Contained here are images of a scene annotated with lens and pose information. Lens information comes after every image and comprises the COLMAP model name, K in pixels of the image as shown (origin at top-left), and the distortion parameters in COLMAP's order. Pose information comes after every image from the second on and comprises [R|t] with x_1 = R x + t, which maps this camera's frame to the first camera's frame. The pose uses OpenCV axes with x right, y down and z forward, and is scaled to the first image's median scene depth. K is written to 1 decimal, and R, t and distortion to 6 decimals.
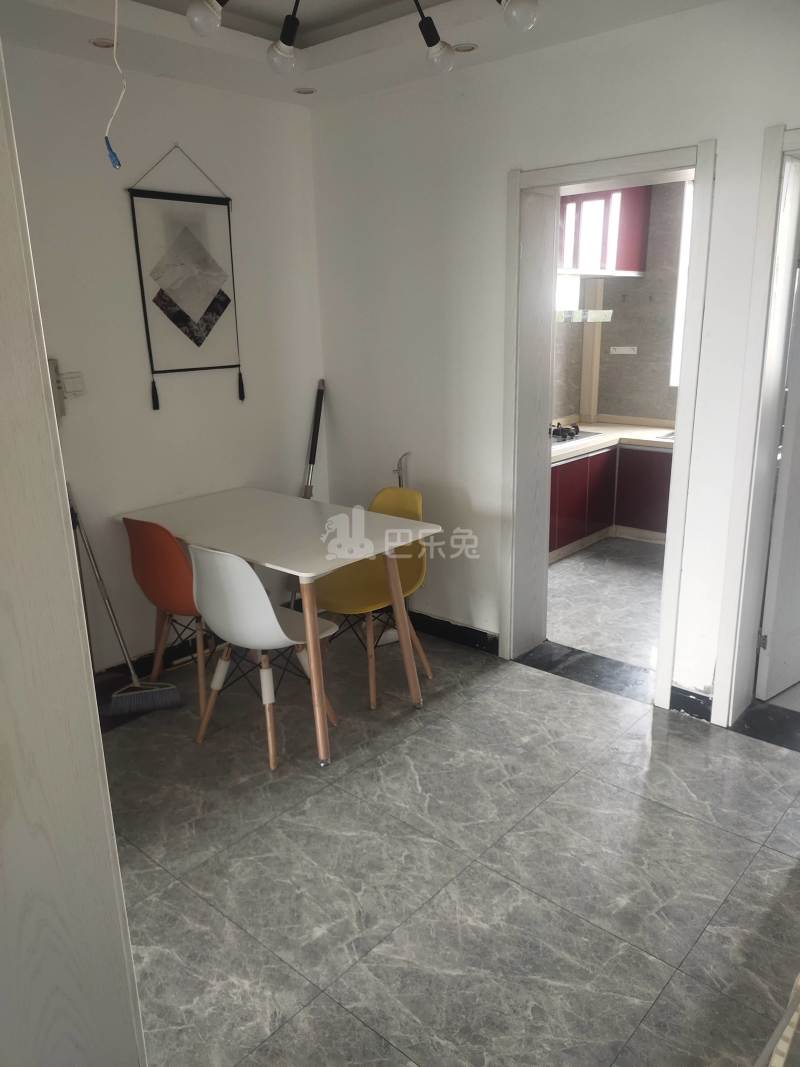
lens RADIAL K [[792.9, 0, 395.4], [0, 792.9, 538.1], [0, 0, 1]] dist [0.044778, -0.033939]
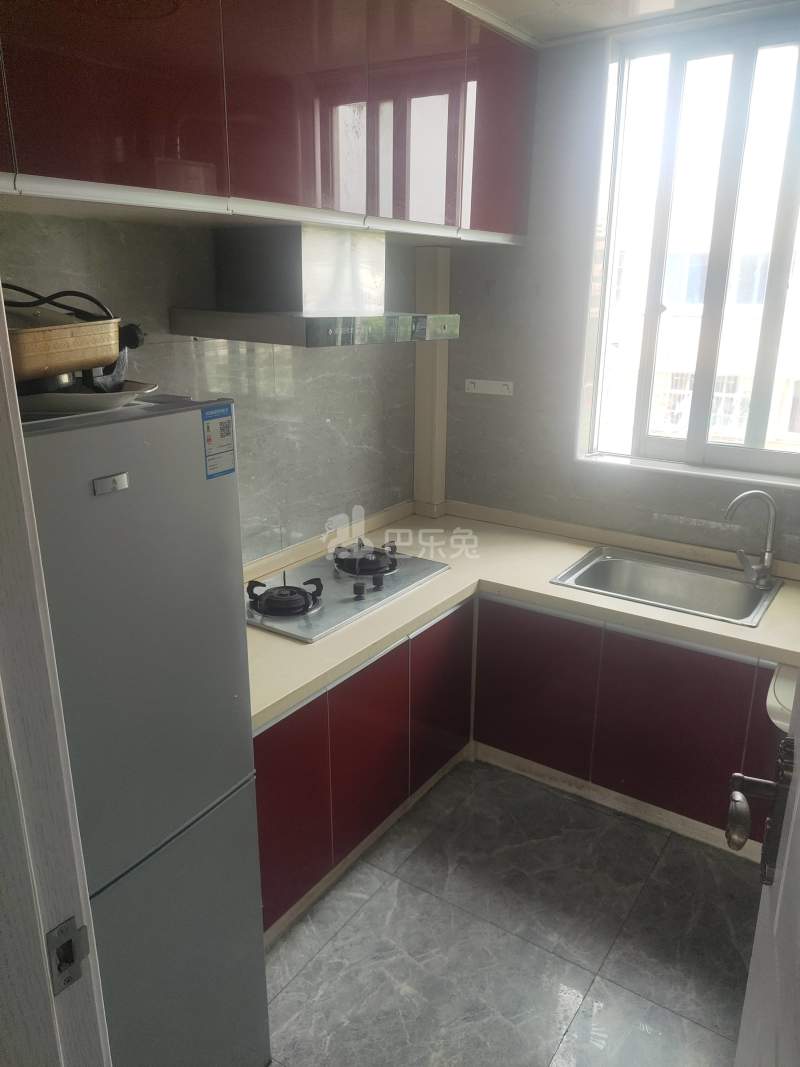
lens RADIAL K [[792.9, 0, 395.4], [0, 792.9, 538.1], [0, 0, 1]] dist [0.044778, -0.033939]
pose [[0.991683, -0.016081, 0.127694, 0.162400], [0.012242, 0.999451, 0.030794, -0.158825], [-0.128119, -0.028975, 0.991335, 0.505154]]
